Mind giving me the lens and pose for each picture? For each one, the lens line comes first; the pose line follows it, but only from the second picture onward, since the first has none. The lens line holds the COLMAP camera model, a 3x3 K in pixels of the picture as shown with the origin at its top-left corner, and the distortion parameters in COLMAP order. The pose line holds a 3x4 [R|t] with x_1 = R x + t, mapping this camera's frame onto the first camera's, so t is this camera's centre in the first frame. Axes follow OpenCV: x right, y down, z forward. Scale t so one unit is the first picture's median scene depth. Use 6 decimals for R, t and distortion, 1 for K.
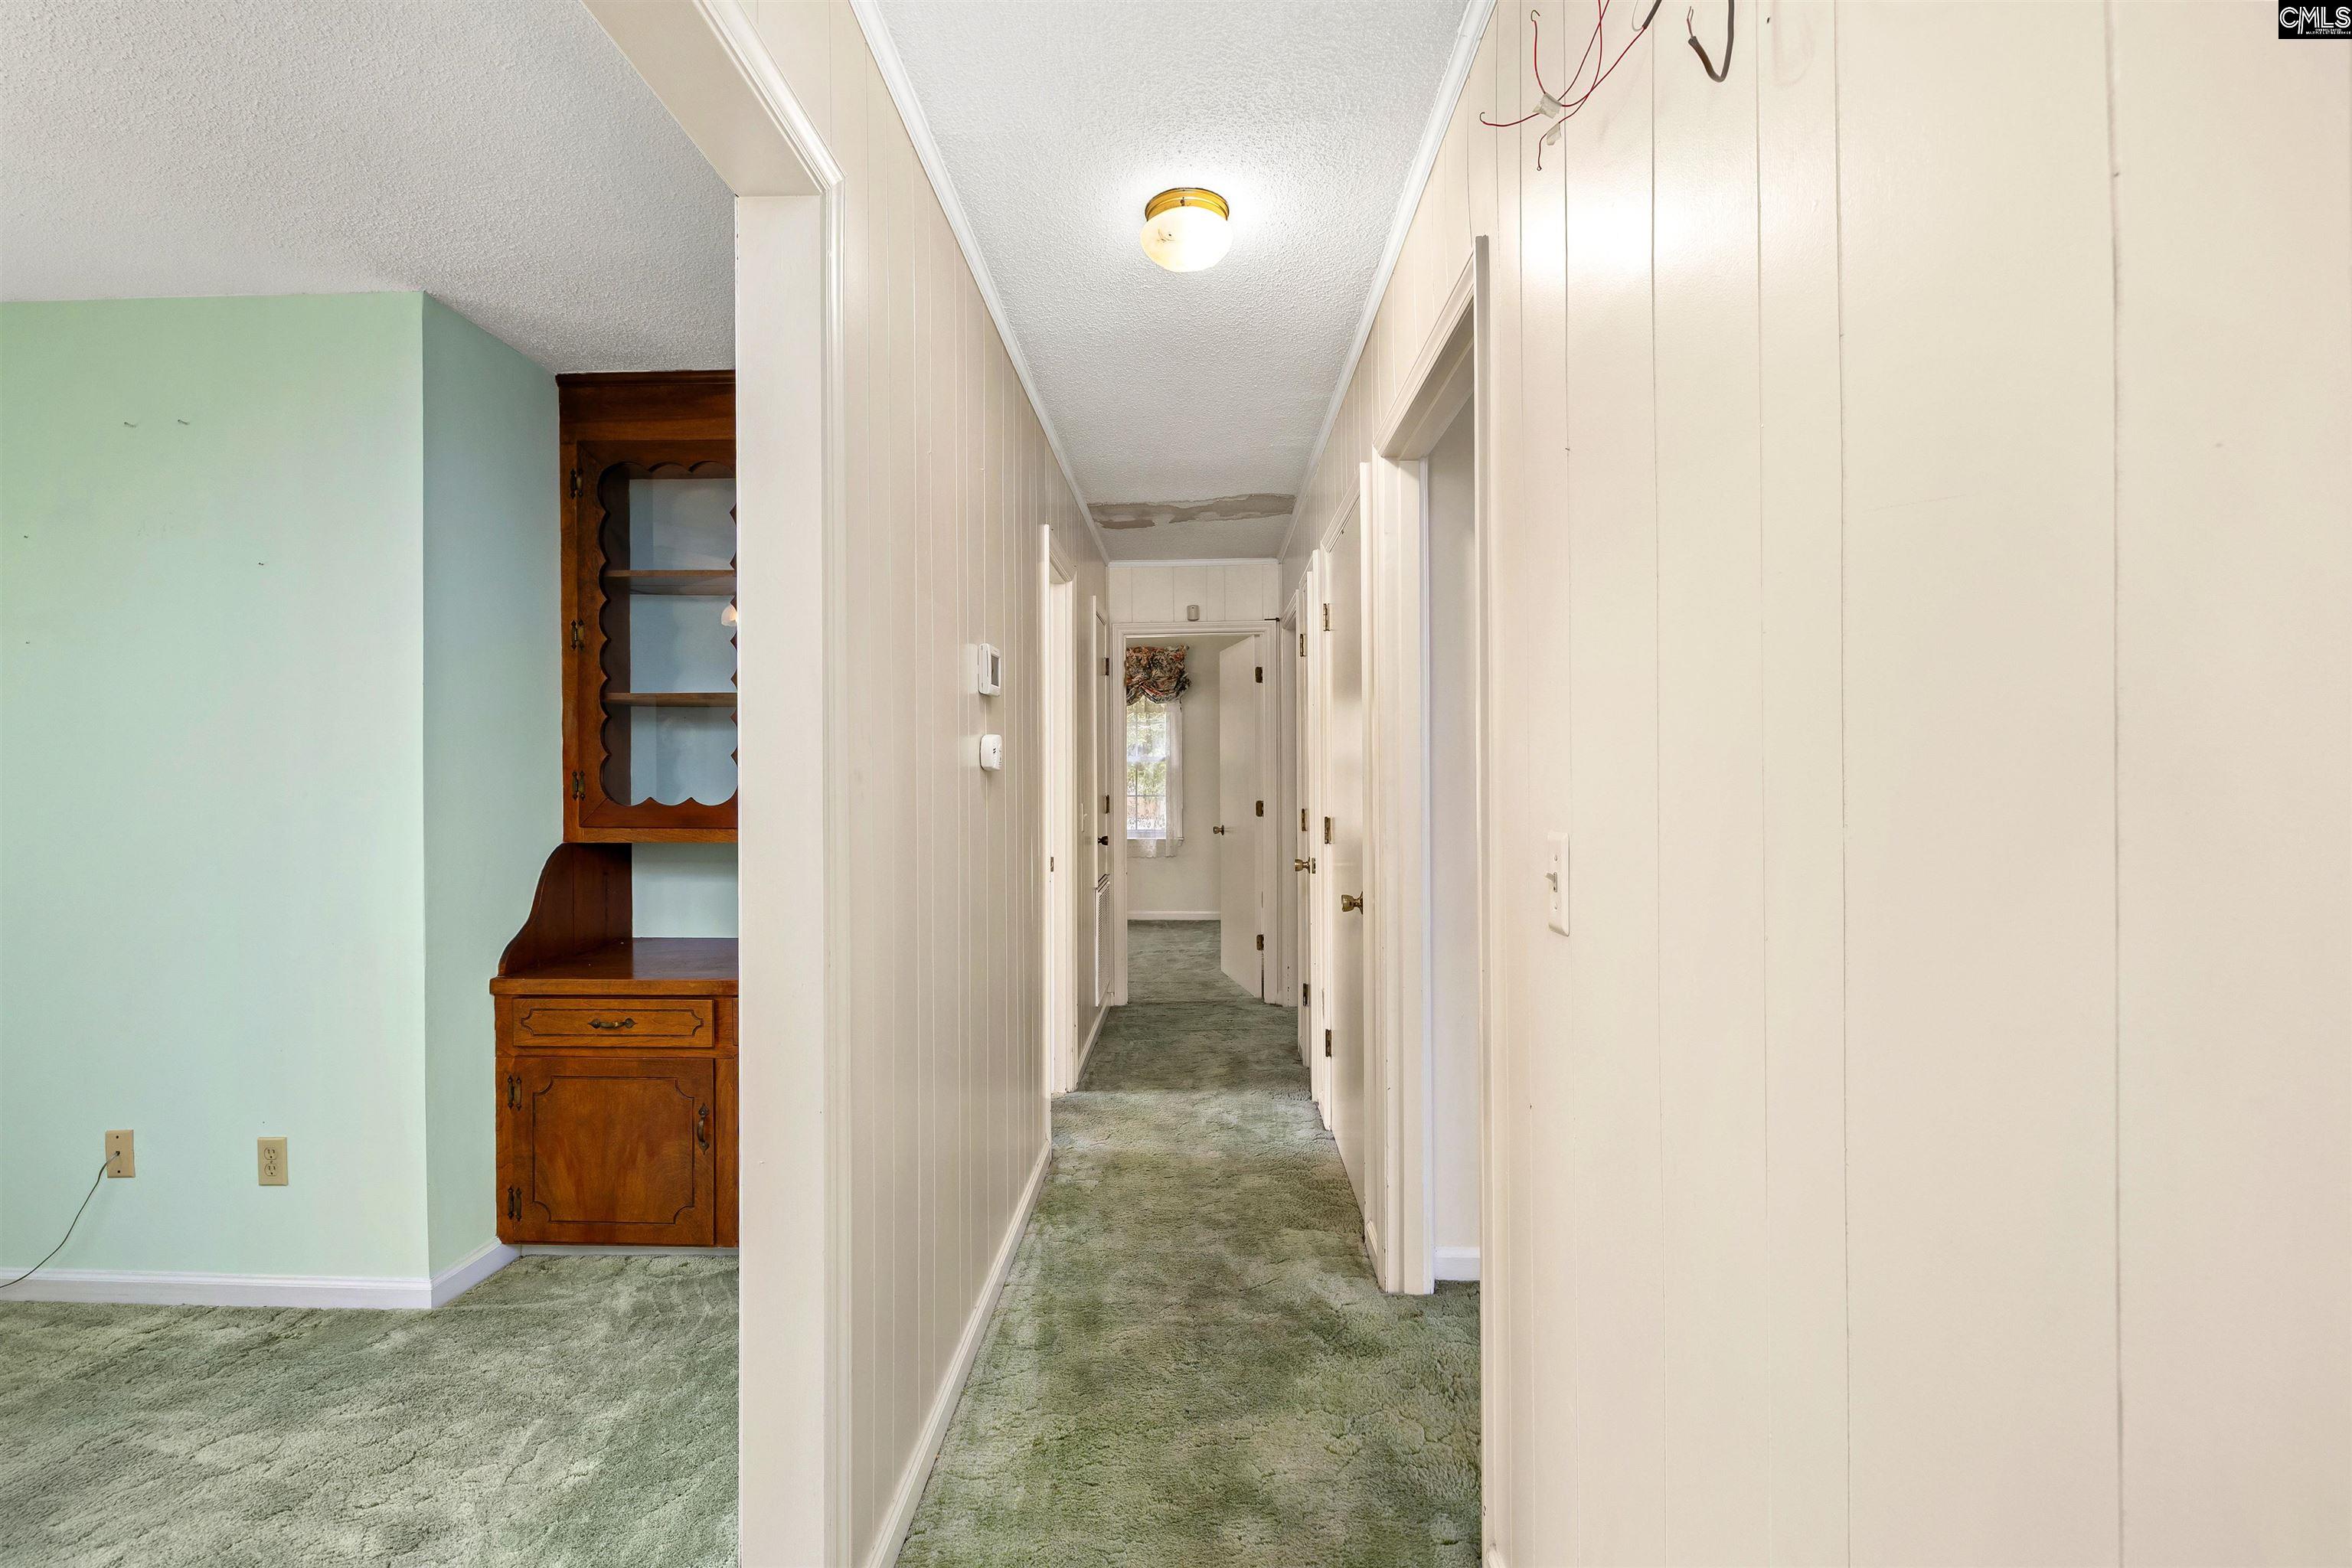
lens RADIAL K [[994.3, 0, 1155.2], [0, 994.3, 771.3], [0, 0, 1]] dist [0.000415, -0.001050]
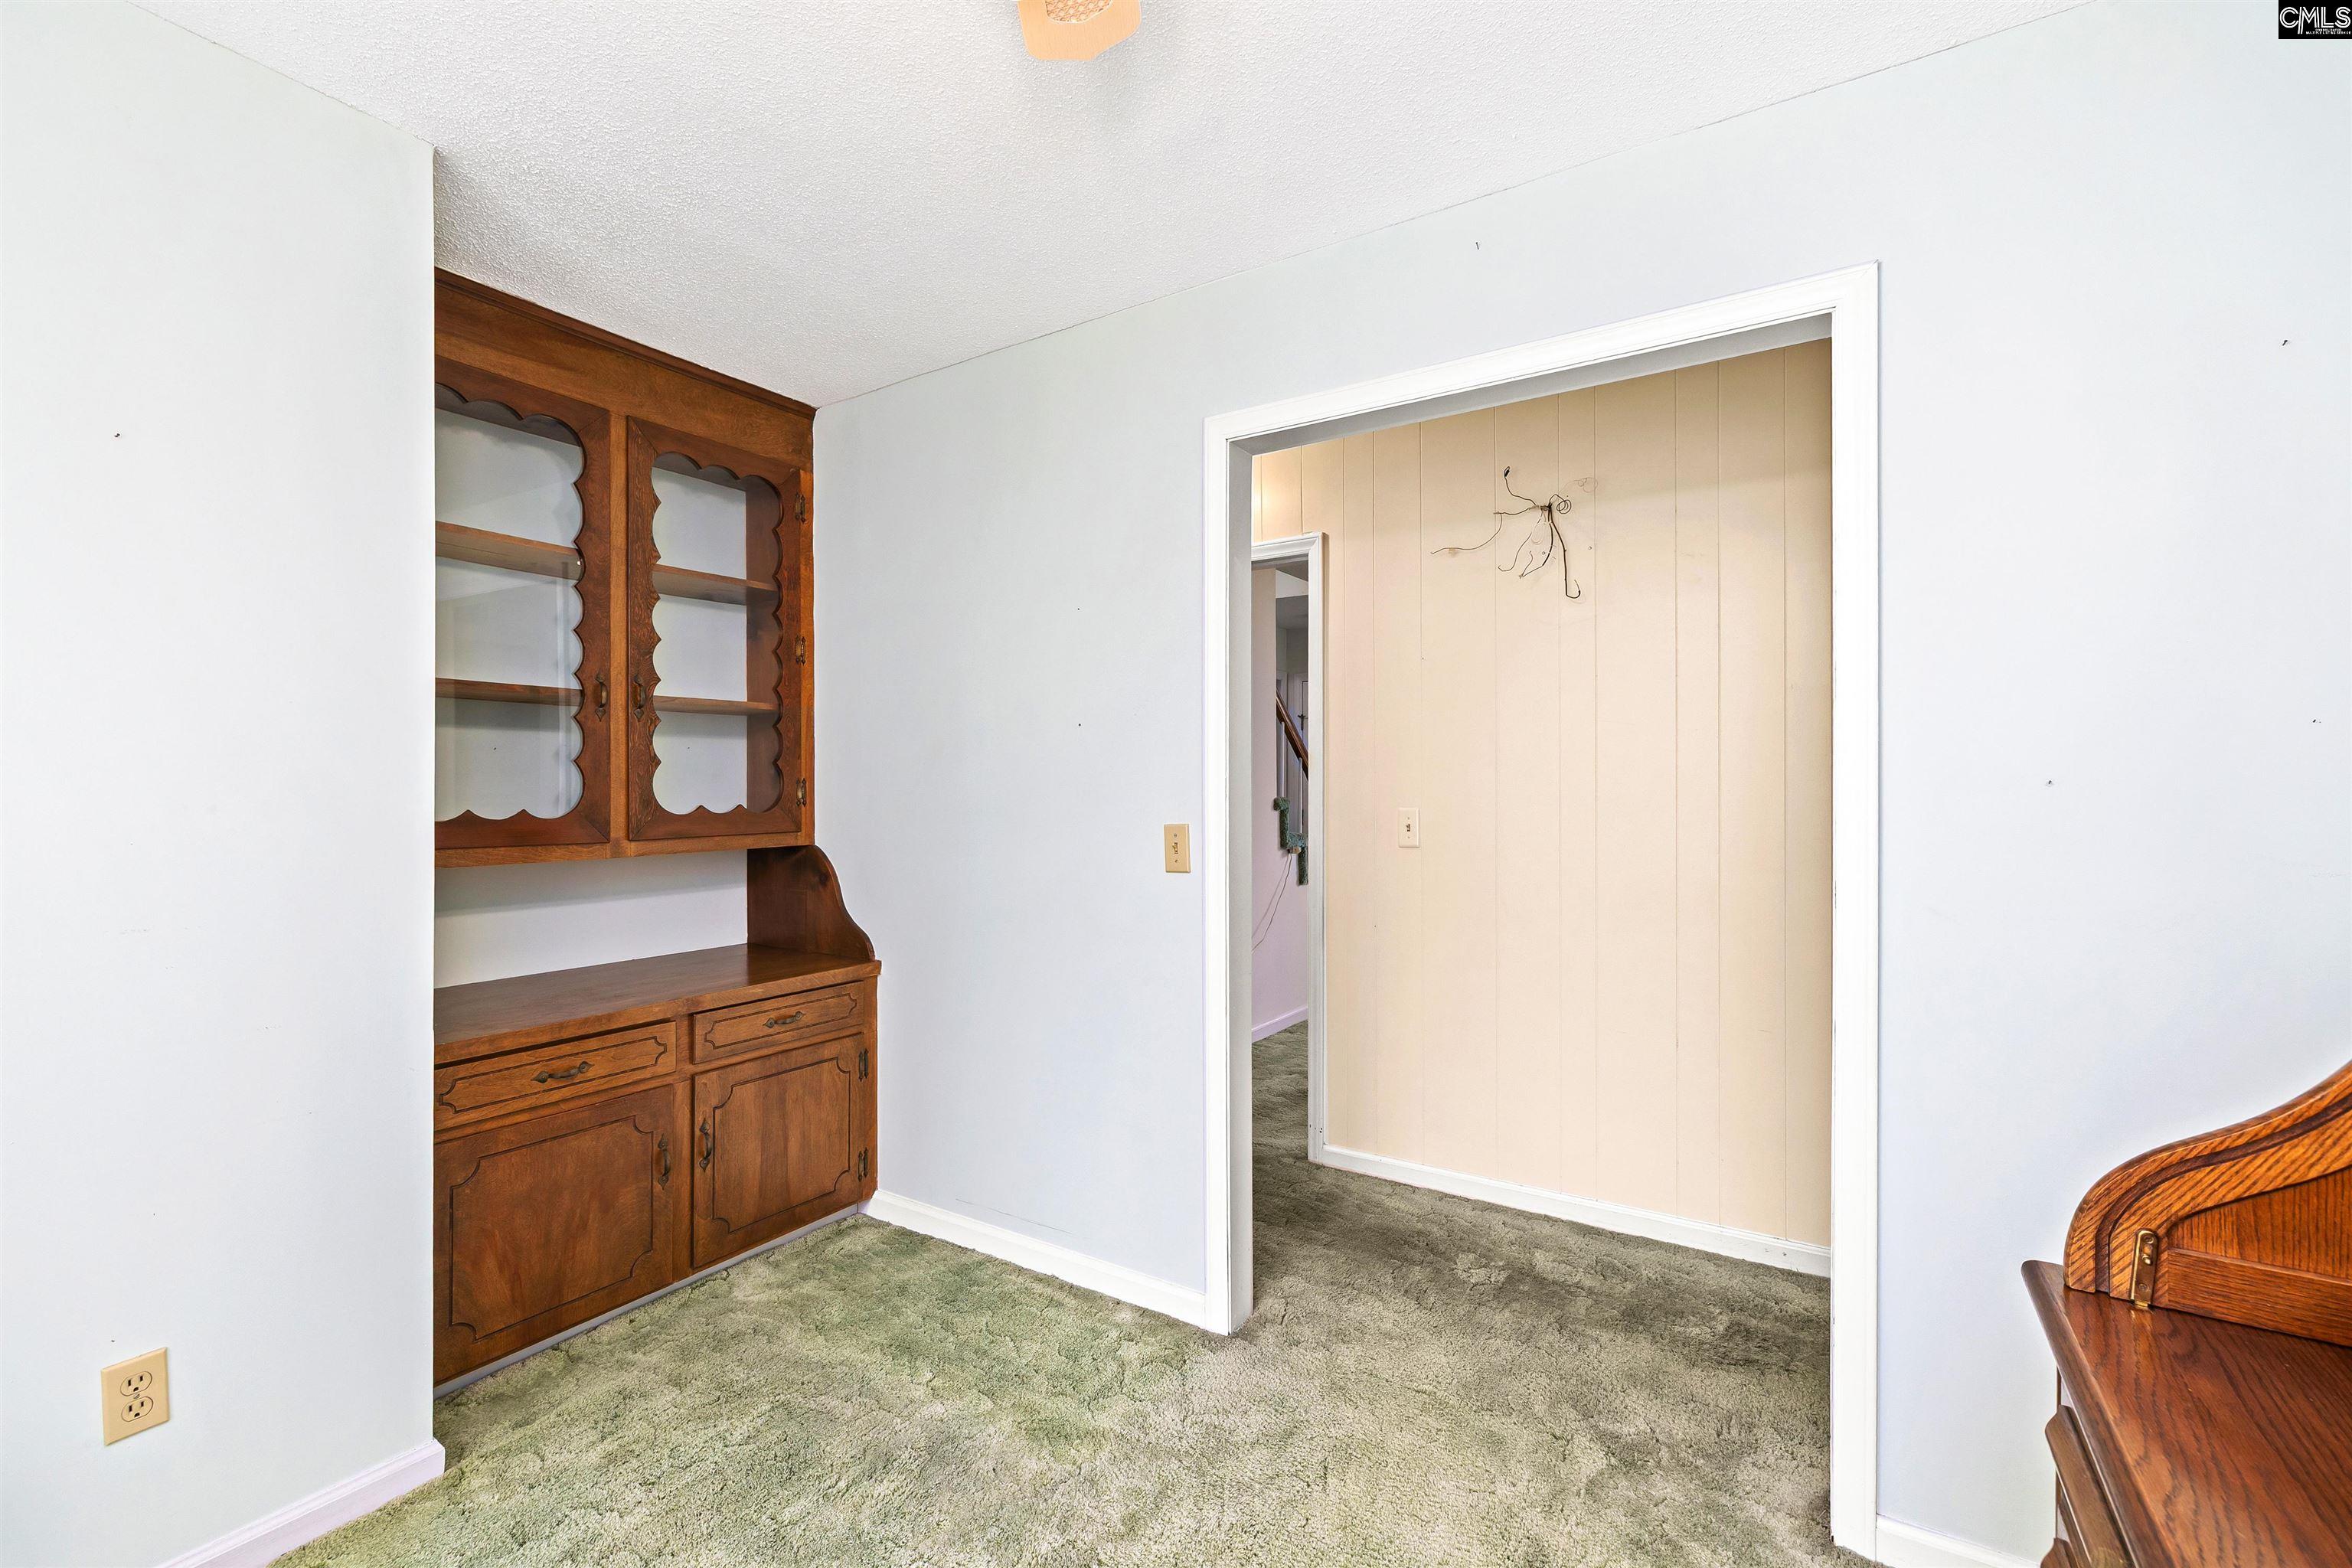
lens RADIAL K [[994.3, 0, 1175.1], [0, 994.3, 795.7], [0, 0, 1]] dist [0.000415, -0.001050]
pose [[0.498016, -0.000684, 0.867168, -1.097603], [-0.000757, 0.999999, 0.001224, 0.015434], [-0.867168, -0.001266, 0.498015, 0.127227]]
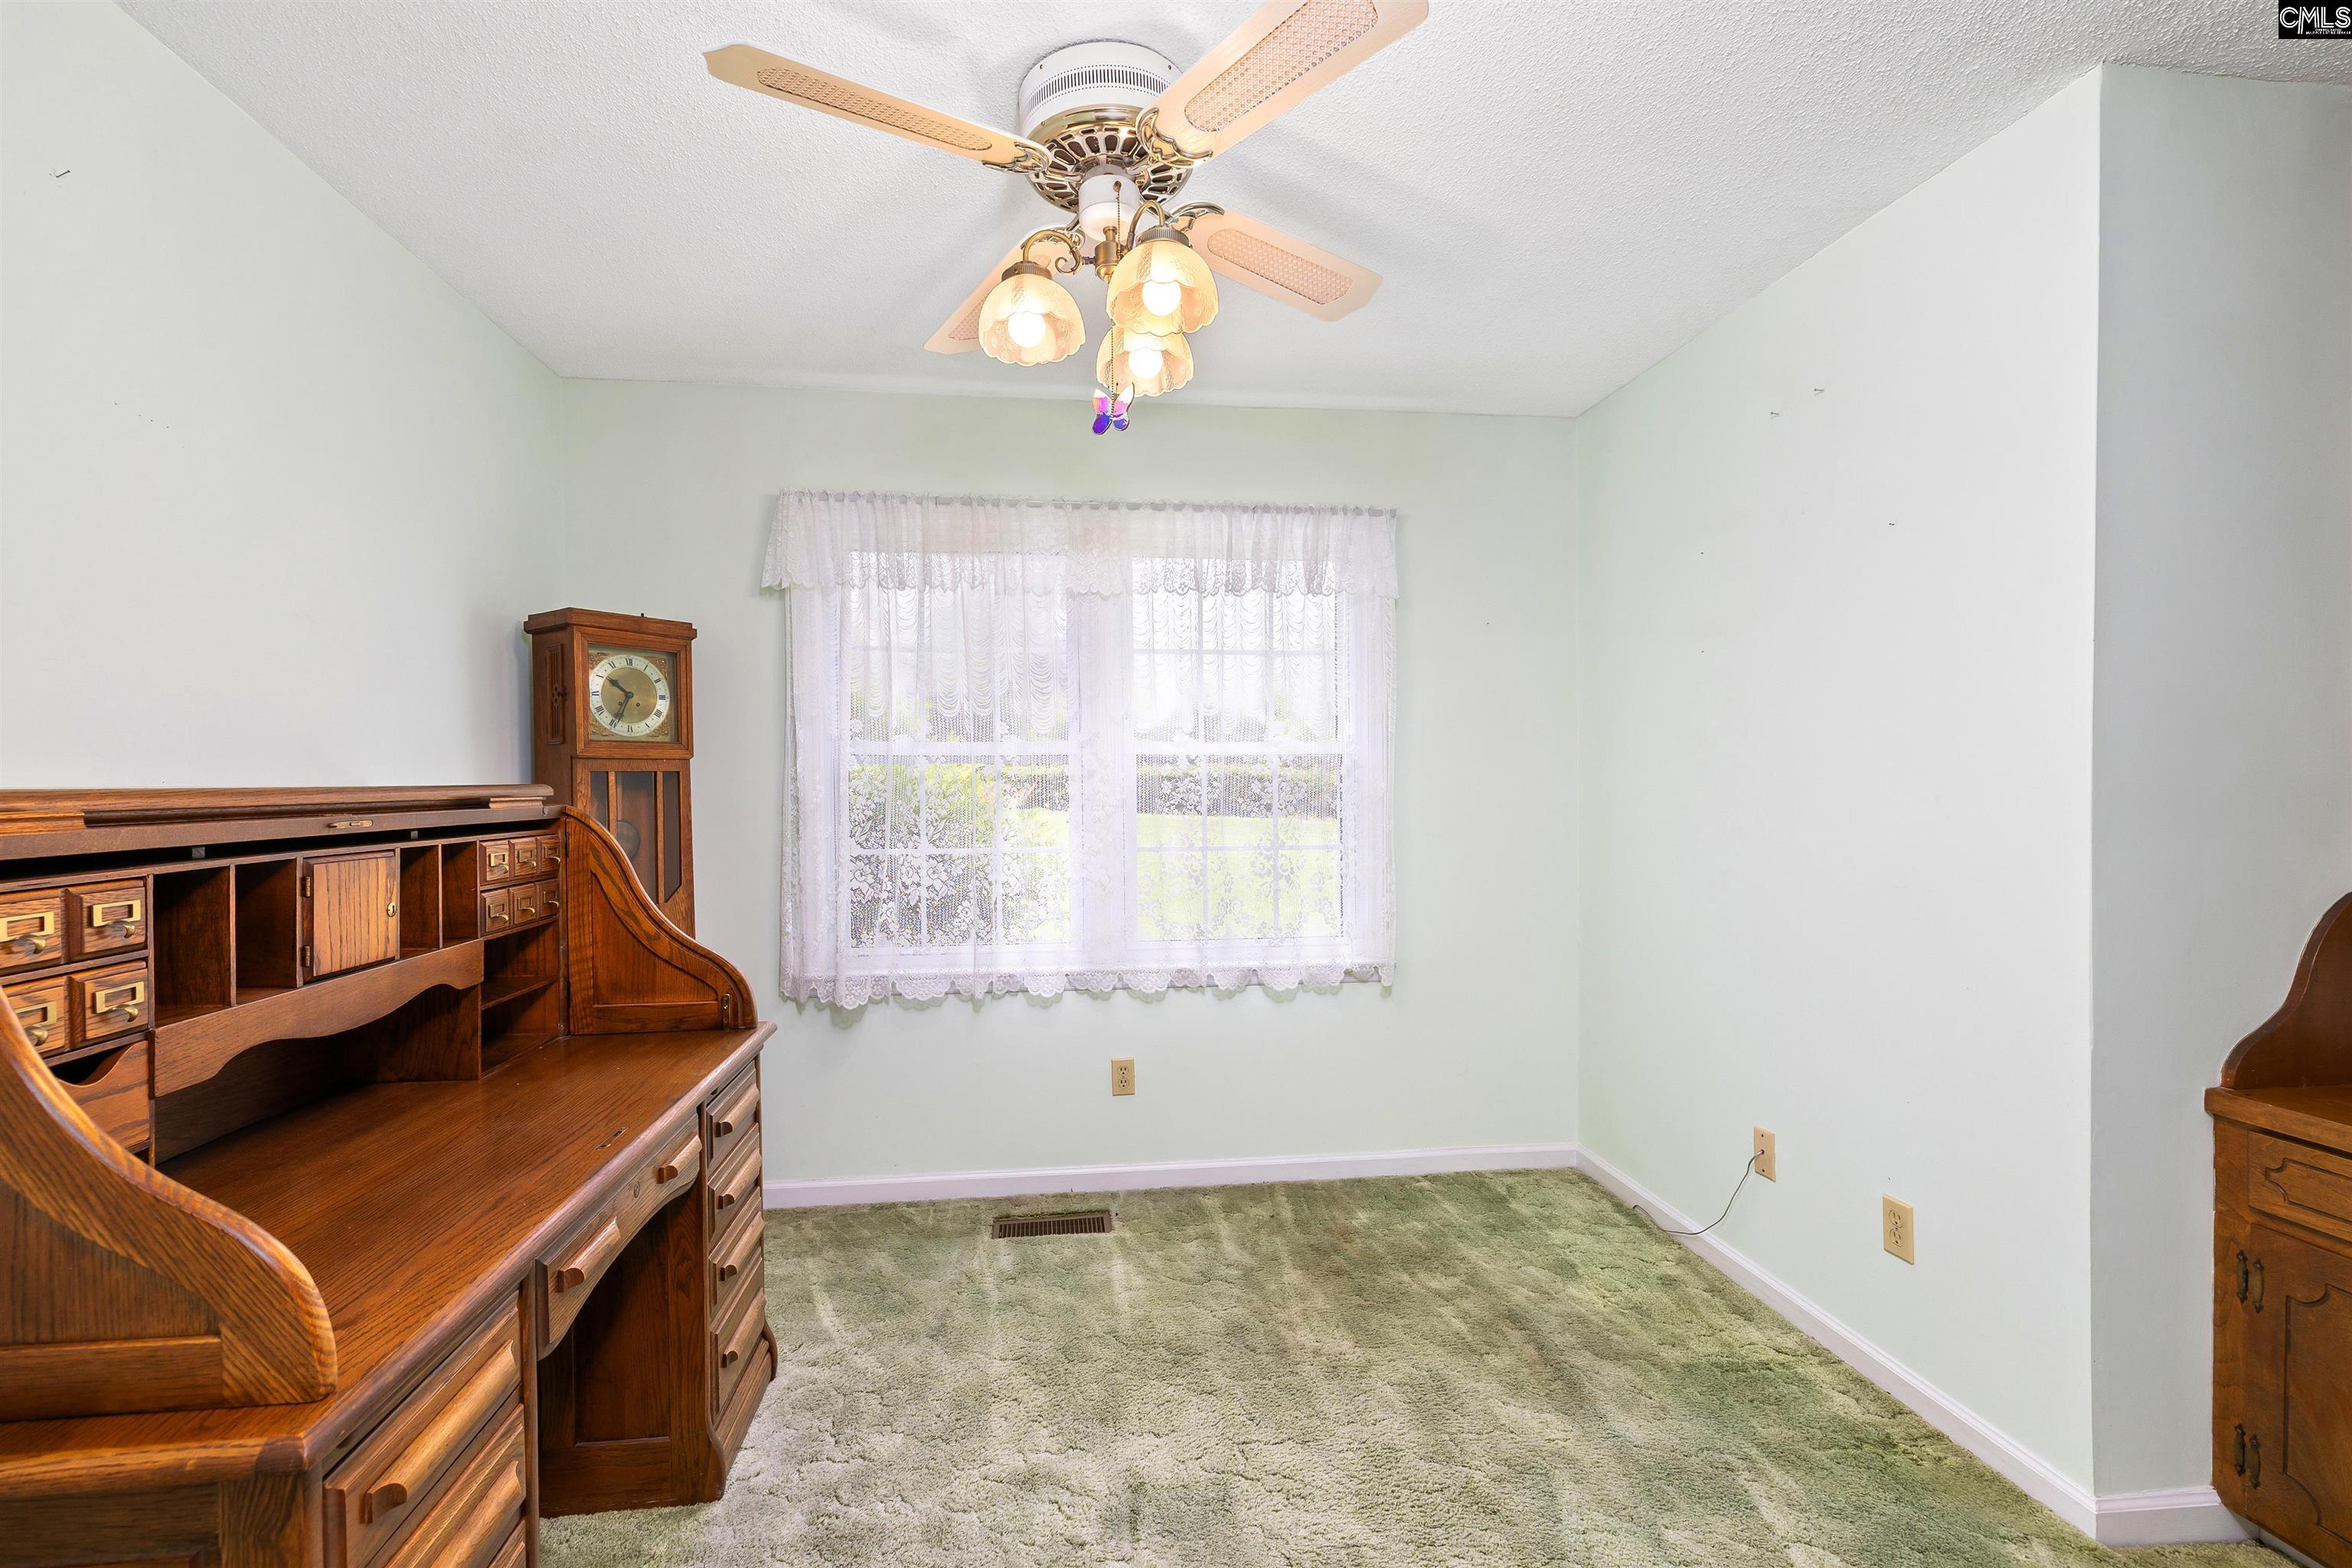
lens RADIAL K [[994.3, 0, 1167.4], [0, 994.3, 793.2], [0, 0, 1]] dist [0.000415, -0.001050]
pose [[0.155558, 0.012919, -0.987742, -0.146670], [0.004888, 0.999892, 0.013848, 0.003547], [0.987815, -0.006982, 0.155478, 0.248358]]
